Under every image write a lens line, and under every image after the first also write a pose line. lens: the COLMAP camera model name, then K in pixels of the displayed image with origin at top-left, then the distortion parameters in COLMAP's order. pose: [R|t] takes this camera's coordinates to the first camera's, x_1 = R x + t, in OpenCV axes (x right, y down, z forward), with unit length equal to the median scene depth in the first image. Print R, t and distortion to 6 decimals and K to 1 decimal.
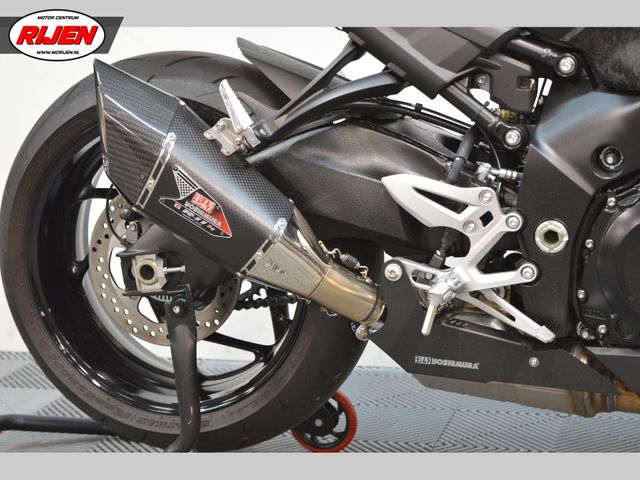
lens RADIAL K [[1262.6, 0, 320.0], [0, 1262.6, 240.0], [0, 0, 1]] dist [0.024593, 0.104321]
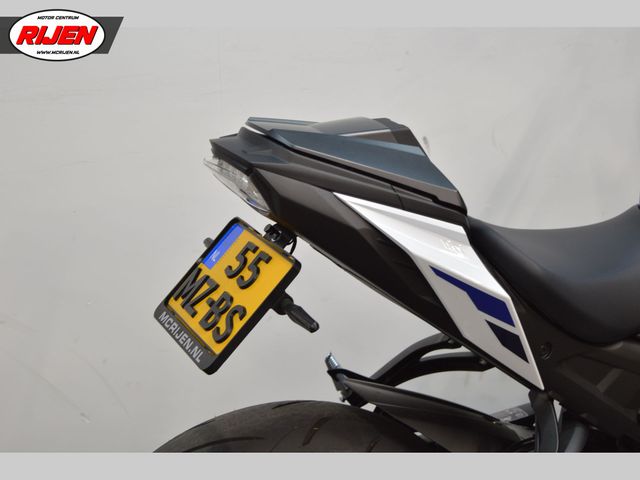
lens RADIAL K [[1262.6, 0, 320.0], [0, 1262.6, 240.0], [0, 0, 1]] dist [0.024593, 0.104321]
pose [[0.741501, -0.172170, 0.648486, -0.710616], [0.114145, 0.984797, 0.130941, -0.425821], [-0.661171, -0.023071, 0.749880, 0.407665]]
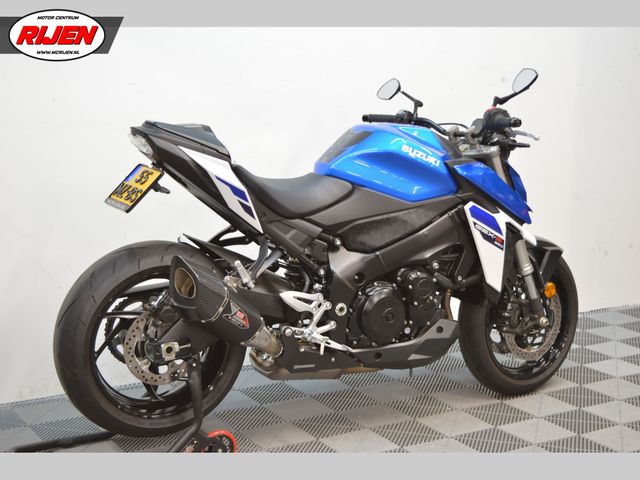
lens RADIAL K [[1104.9, 0, 320.0], [0, 1104.9, 240.0], [0, 0, 1]] dist [0.048195, 0.041725]
pose [[0.679020, -0.085751, 0.729094, -1.432139], [0.090499, 0.995357, 0.032784, -0.214826], [-0.728520, 0.043721, 0.683628, -0.492981]]
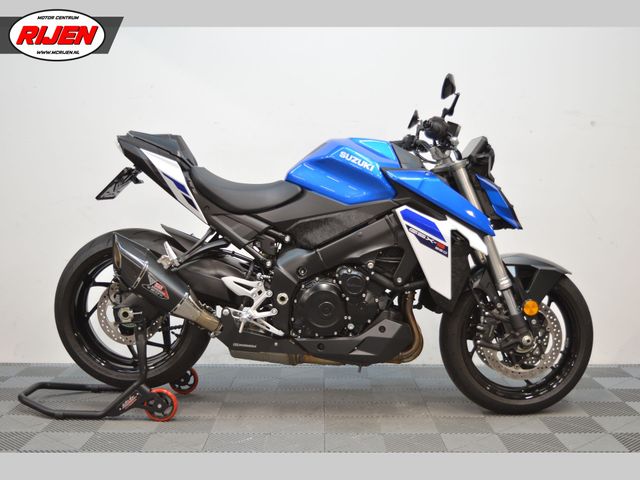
lens RADIAL K [[828.4, 0, 320.0], [0, 828.4, 240.0], [0, 0, 1]] dist [-0.027021, -0.014270]
pose [[0.961150, 0.019382, 0.275346, -0.246517], [0.010164, 0.994370, -0.105473, 0.062030], [-0.275840, 0.104174, 0.955542, -0.801364]]
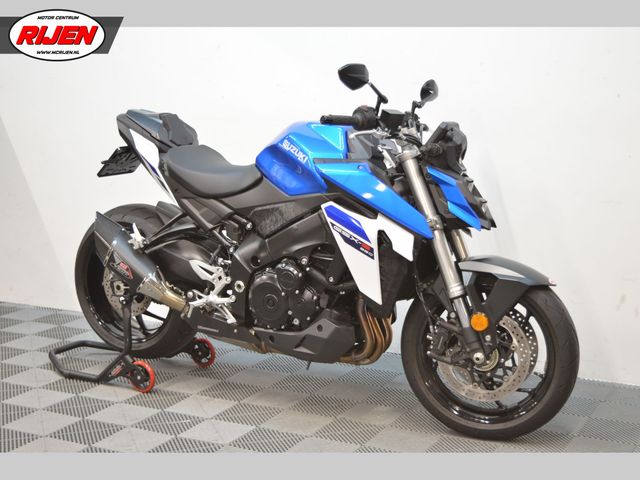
lens RADIAL K [[1052.1, 0, 320.0], [0, 1052.1, 240.0], [0, 0, 1]] dist [-0.005697, -0.005579]
pose [[0.978655, 0.063602, -0.195423, 0.789589], [-0.064868, 0.997894, -0.000079, -0.114280], [0.195006, 0.012754, 0.980719, -1.227636]]
